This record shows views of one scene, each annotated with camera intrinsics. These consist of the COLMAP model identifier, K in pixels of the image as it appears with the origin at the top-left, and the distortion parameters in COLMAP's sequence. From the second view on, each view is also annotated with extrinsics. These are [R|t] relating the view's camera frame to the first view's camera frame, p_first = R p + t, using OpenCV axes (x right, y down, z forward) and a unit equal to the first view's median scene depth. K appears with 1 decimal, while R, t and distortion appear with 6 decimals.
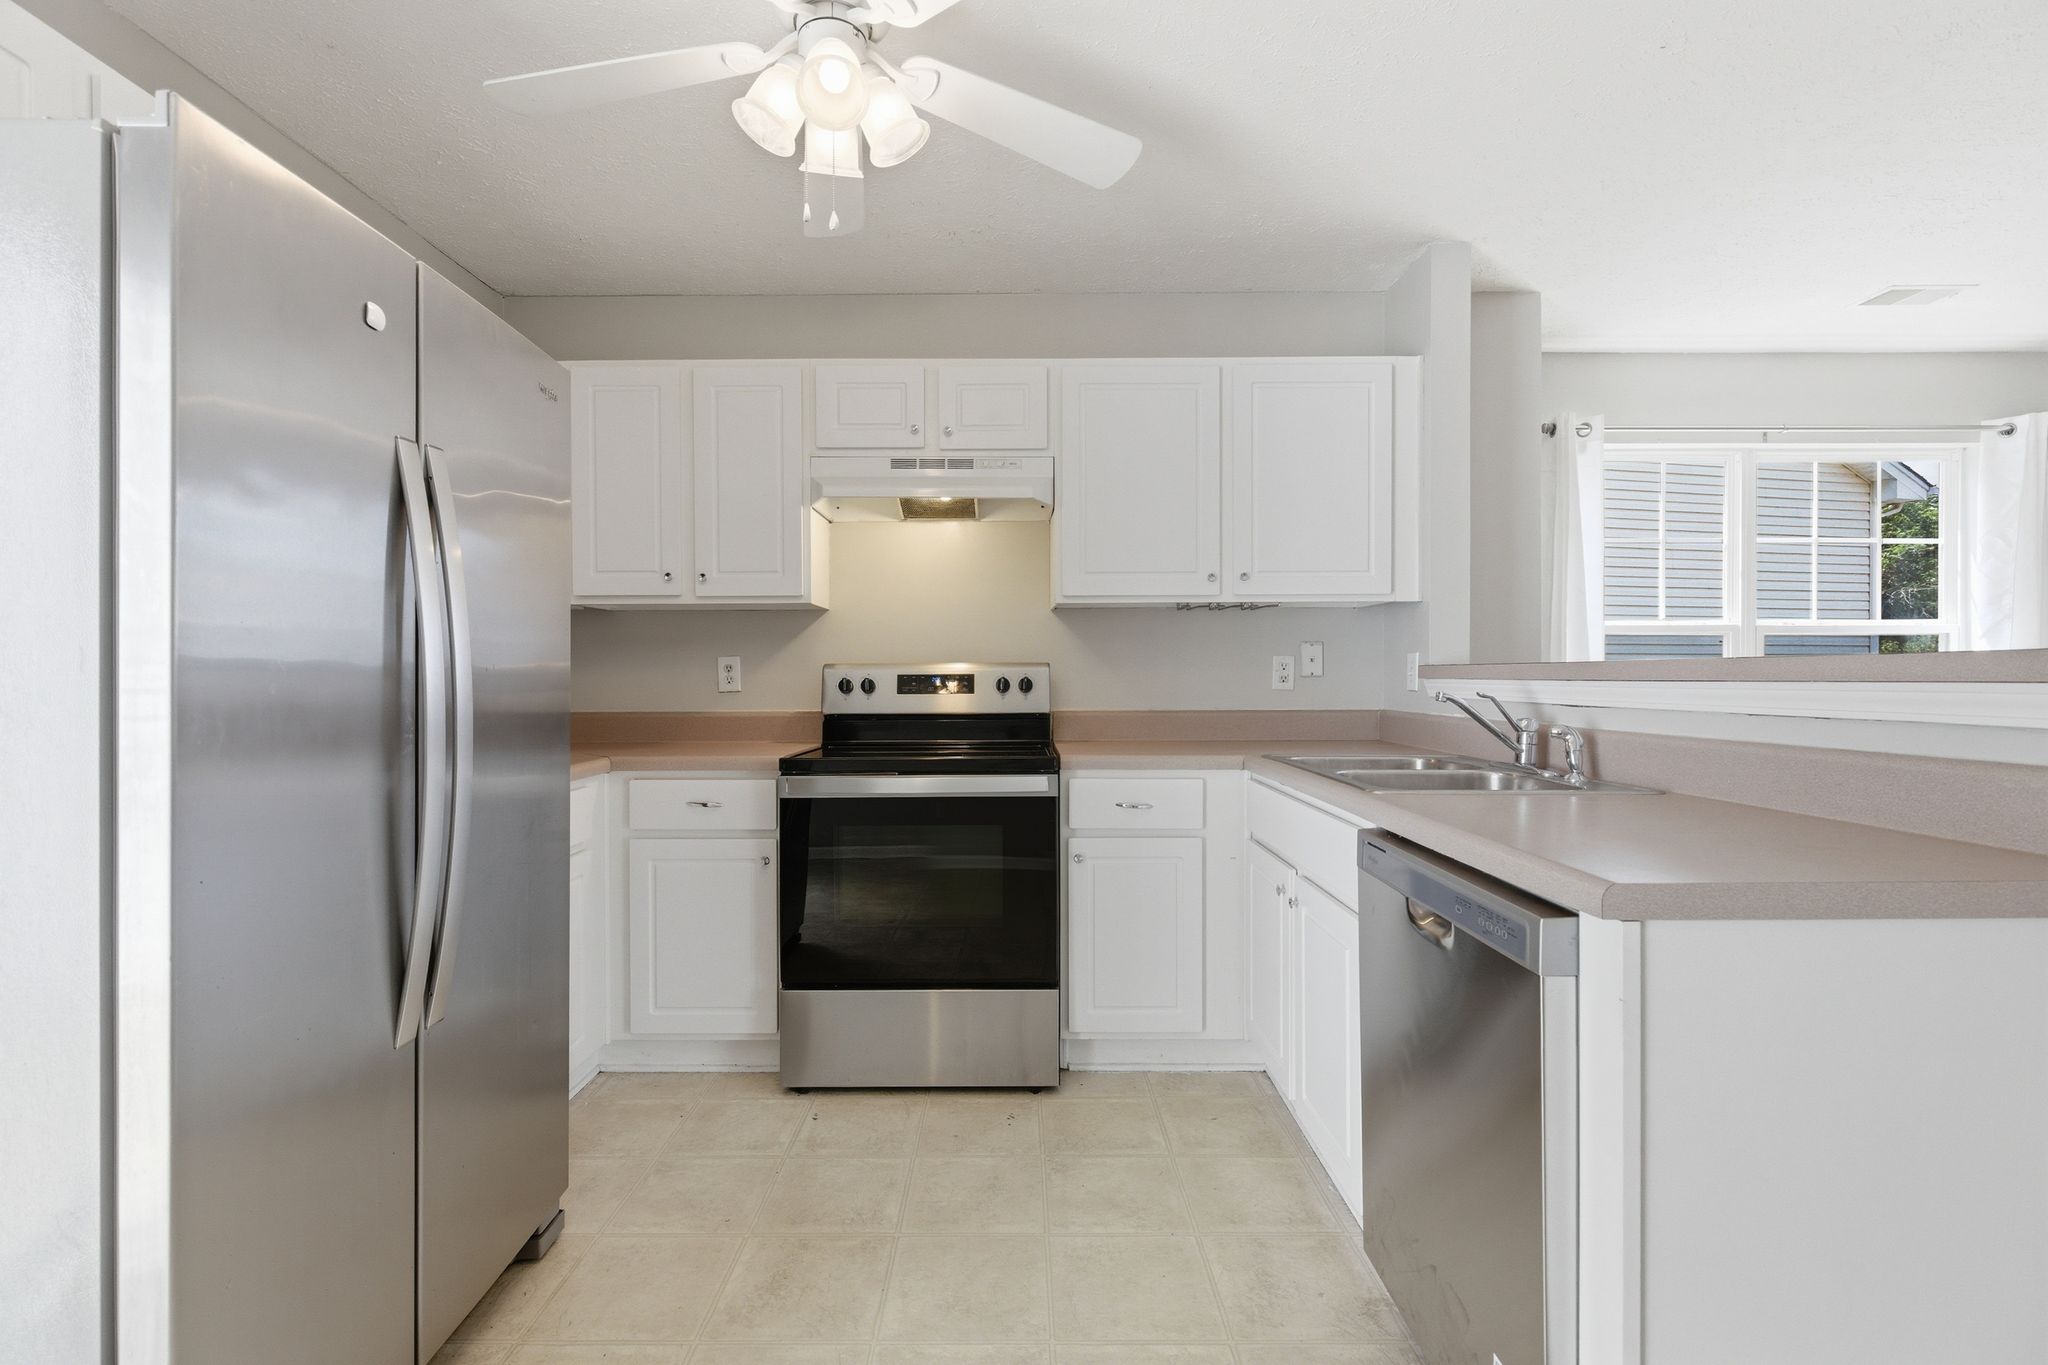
lens RADIAL K [[920.0, 0, 1026.4], [0, 920.0, 686.2], [0, 0, 1]] dist [-0.001094, -0.000599]
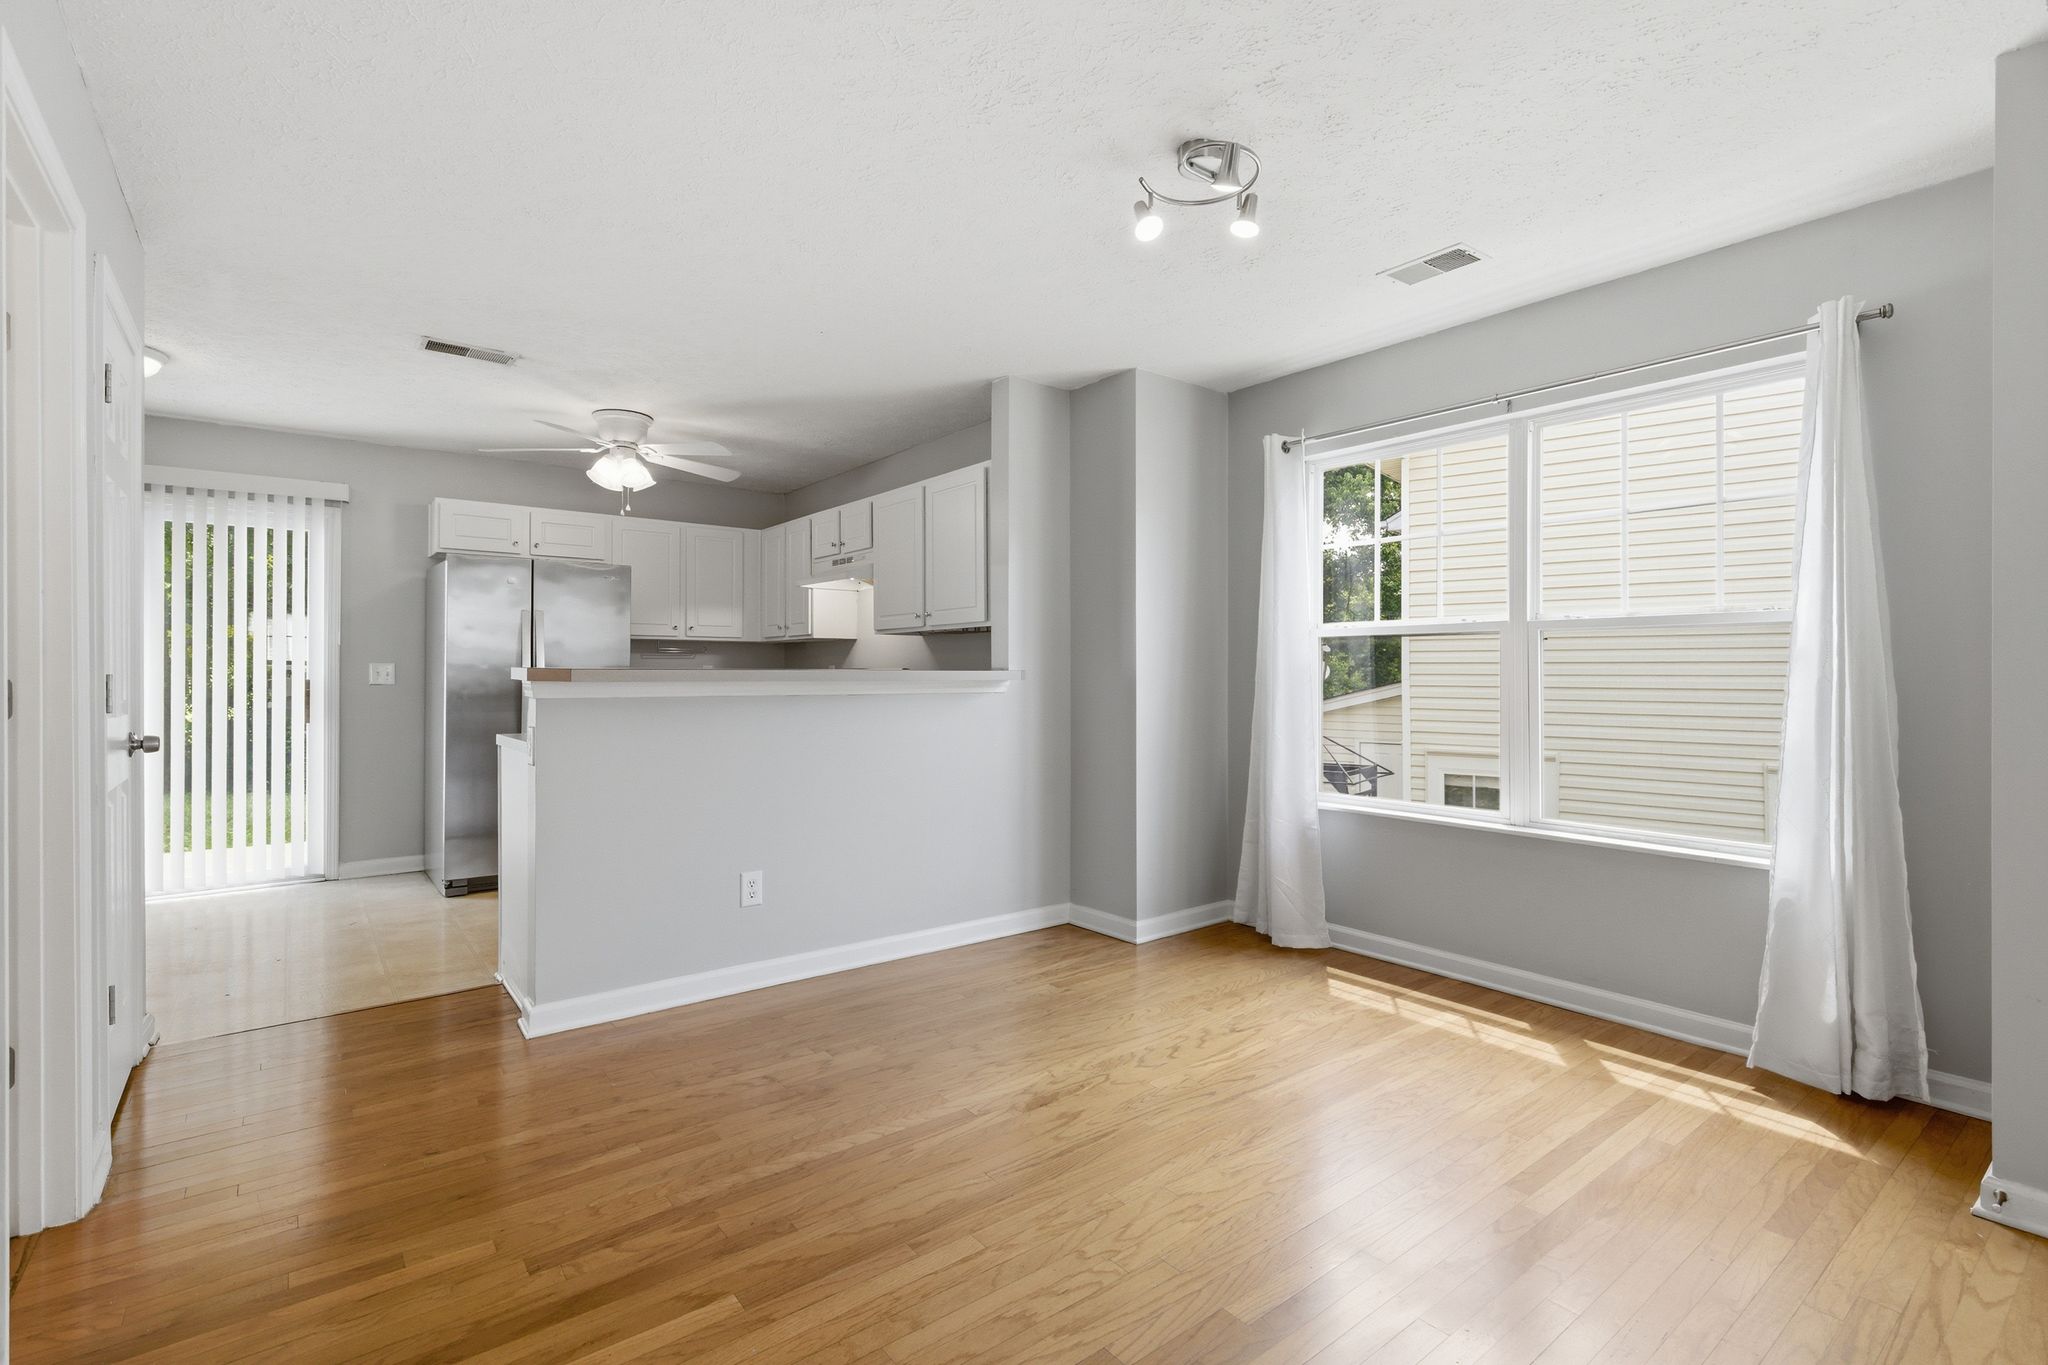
lens RADIAL K [[920.0, 0, 997.1], [0, 920.0, 677.6], [0, 0, 1]] dist [-0.001094, -0.000599]
pose [[0.608877, 0.013051, -0.793157, 1.882761], [-0.023211, 0.999730, -0.001369, 0.000254], [0.792925, 0.019244, 0.609016, 0.130572]]
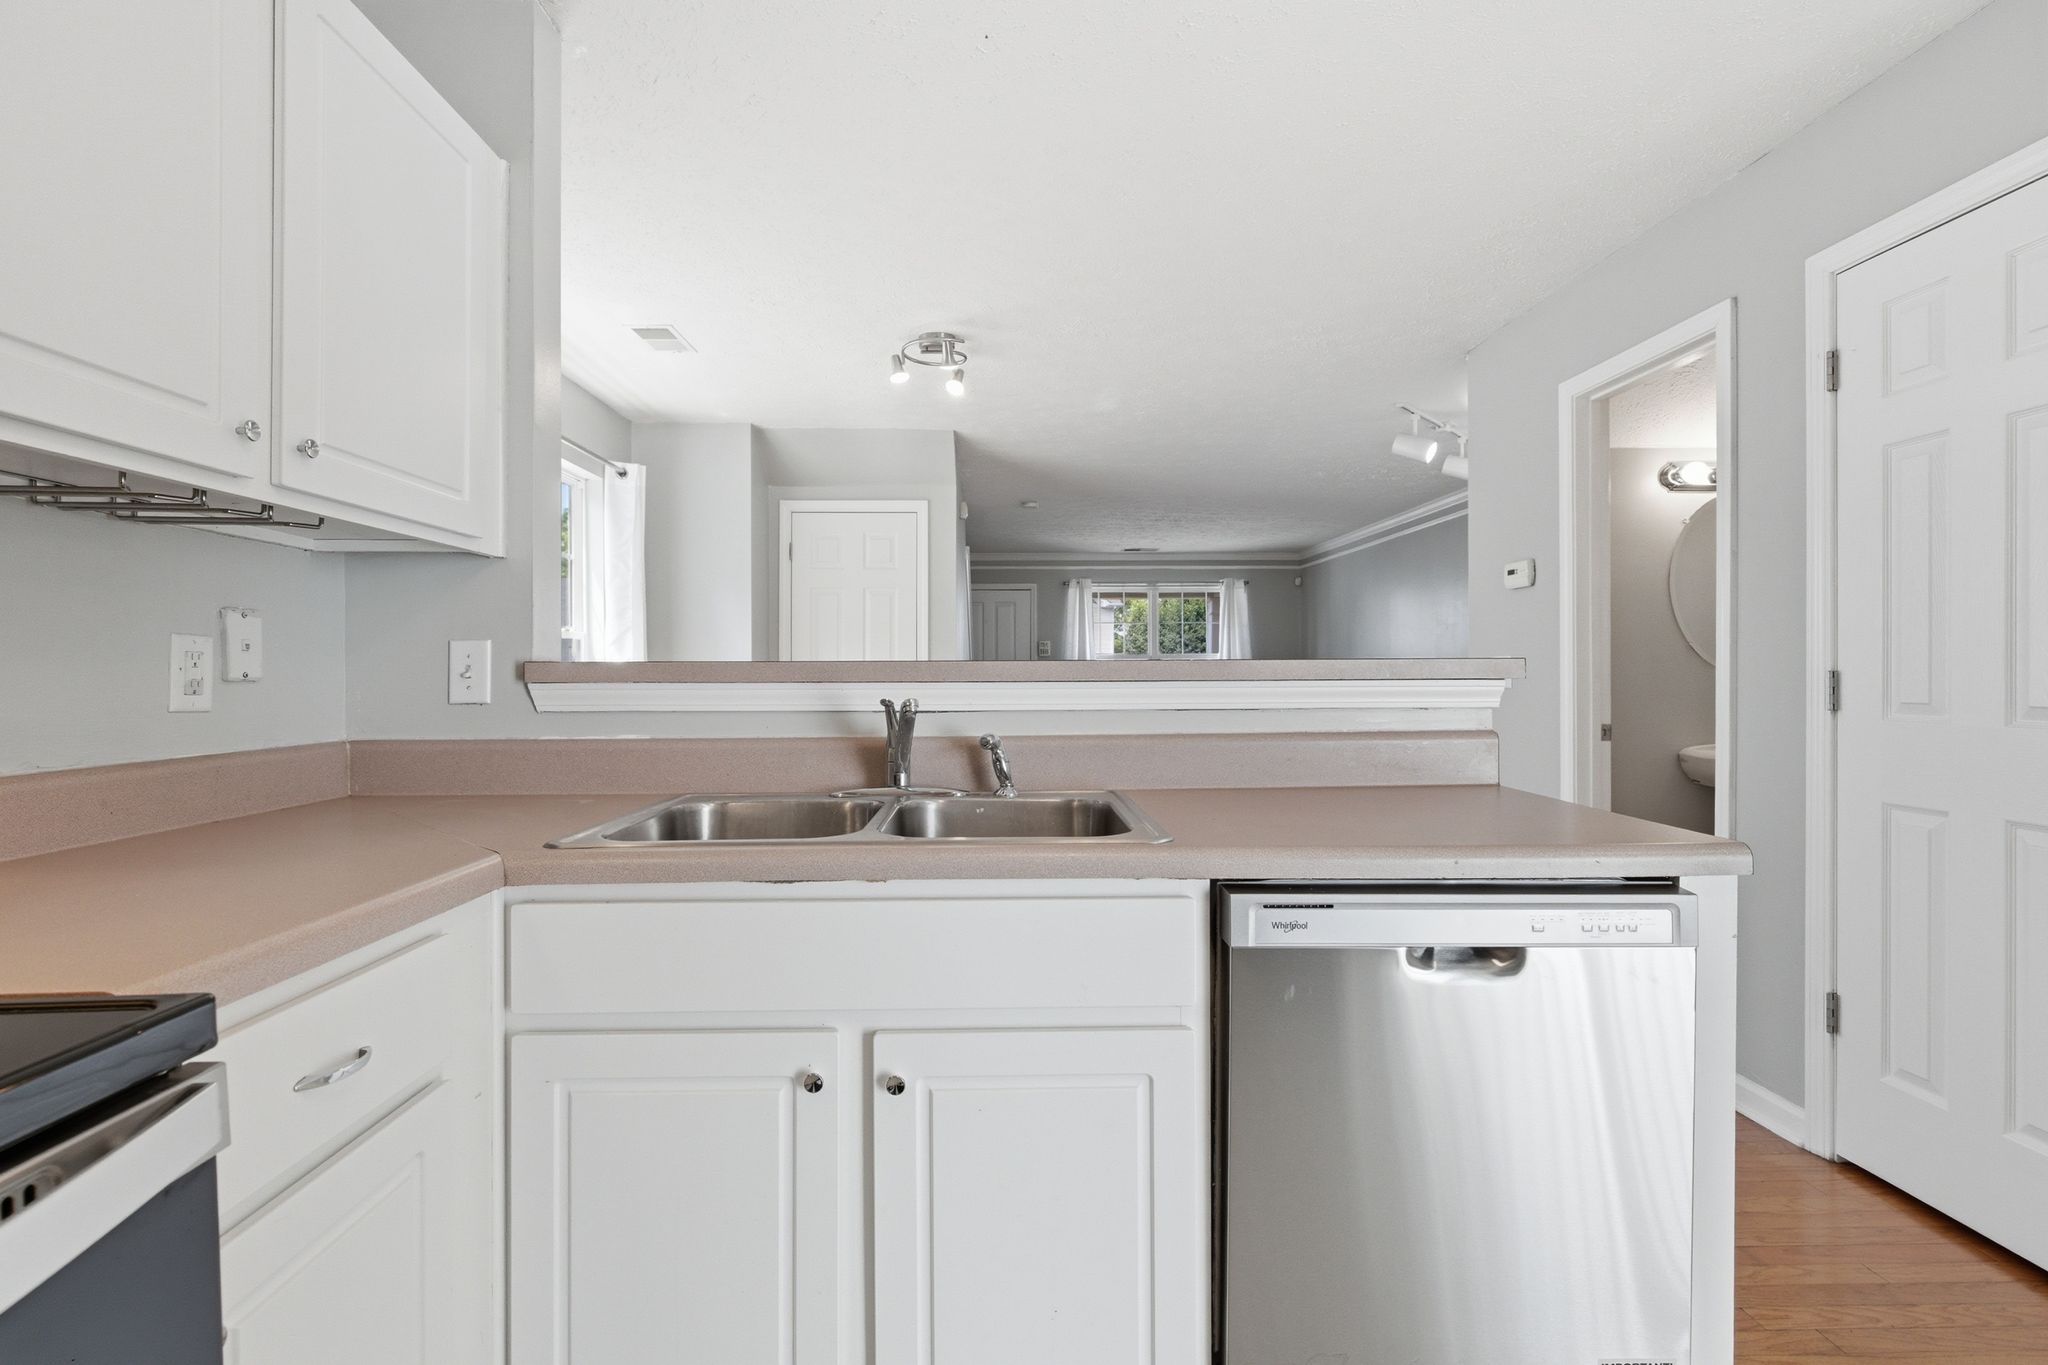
lens RADIAL K [[920.0, 0, 1021.9], [0, 920.0, 676.6], [0, 0, 1]] dist [-0.001094, -0.000599]
pose [[-0.013129, -0.001720, 0.999912, -0.195691], [0.014170, 0.999898, 0.001906, -0.009113], [-0.999813, 0.014194, -0.013103, 0.667479]]
